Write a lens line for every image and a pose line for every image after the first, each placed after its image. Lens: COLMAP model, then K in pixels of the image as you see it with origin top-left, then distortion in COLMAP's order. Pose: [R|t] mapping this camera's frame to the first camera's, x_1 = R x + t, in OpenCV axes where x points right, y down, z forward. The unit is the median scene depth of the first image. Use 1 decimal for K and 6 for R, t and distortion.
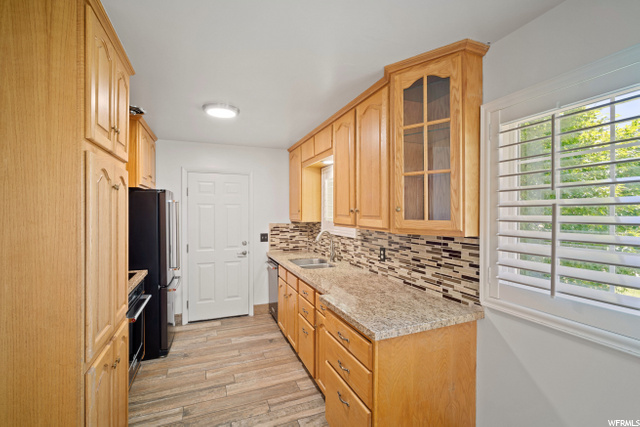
lens RADIAL K [[283.2, 0, 317.1], [0, 283.2, 216.8], [0, 0, 1]] dist [-0.001008, 0.000018]
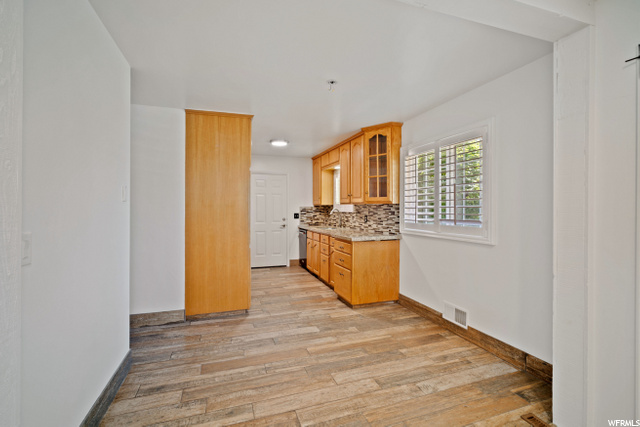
lens RADIAL K [[287.5, 0, 320.0], [0, 287.5, 213.5], [0, 0, 1]] dist [-0.011778, 0.000221]
pose [[0.999087, -0.000496, -0.042722, 0.009864], [0.000631, 0.999995, 0.003147, 0.078716], [0.042720, -0.003171, 0.999082, -0.774182]]
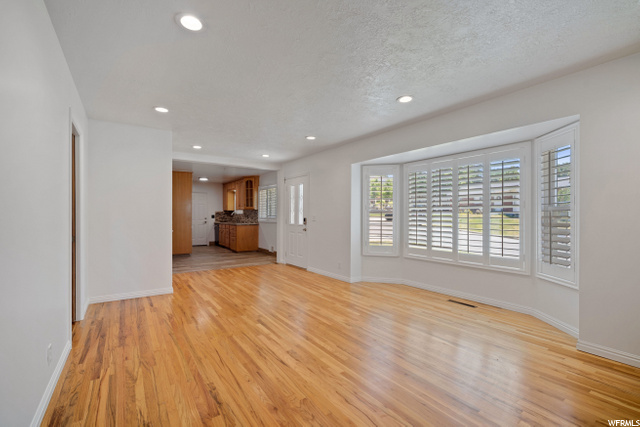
lens RADIAL K [[283.2, 0, 317.1], [0, 283.2, 216.8], [0, 0, 1]] dist [-0.001008, 0.000018]
pose [[0.976137, -0.002772, 0.217138, 0.274465], [0.004683, 0.999955, -0.008284, 0.144871], [-0.217105, 0.009103, 0.976106, -2.601476]]
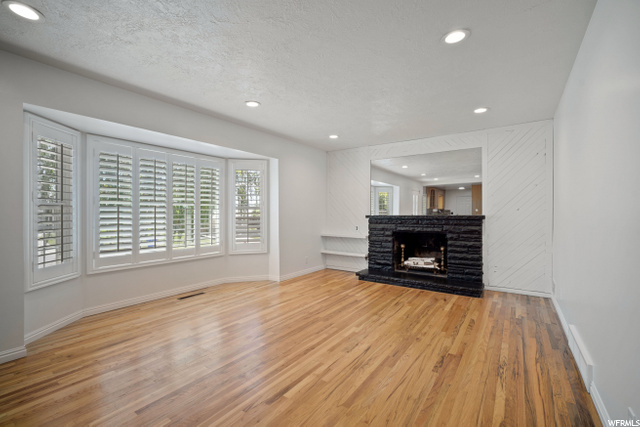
lens RADIAL K [[281.1, 0, 318.1], [0, 281.1, 211.6], [0, 0, 1]] dist [-0.000329, 0.000224]
pose [[-0.542127, -0.000879, 0.840296, -0.253602], [0.006643, 0.999964, 0.005332, 0.126904], [-0.840270, 0.008473, -0.542102, -1.284312]]
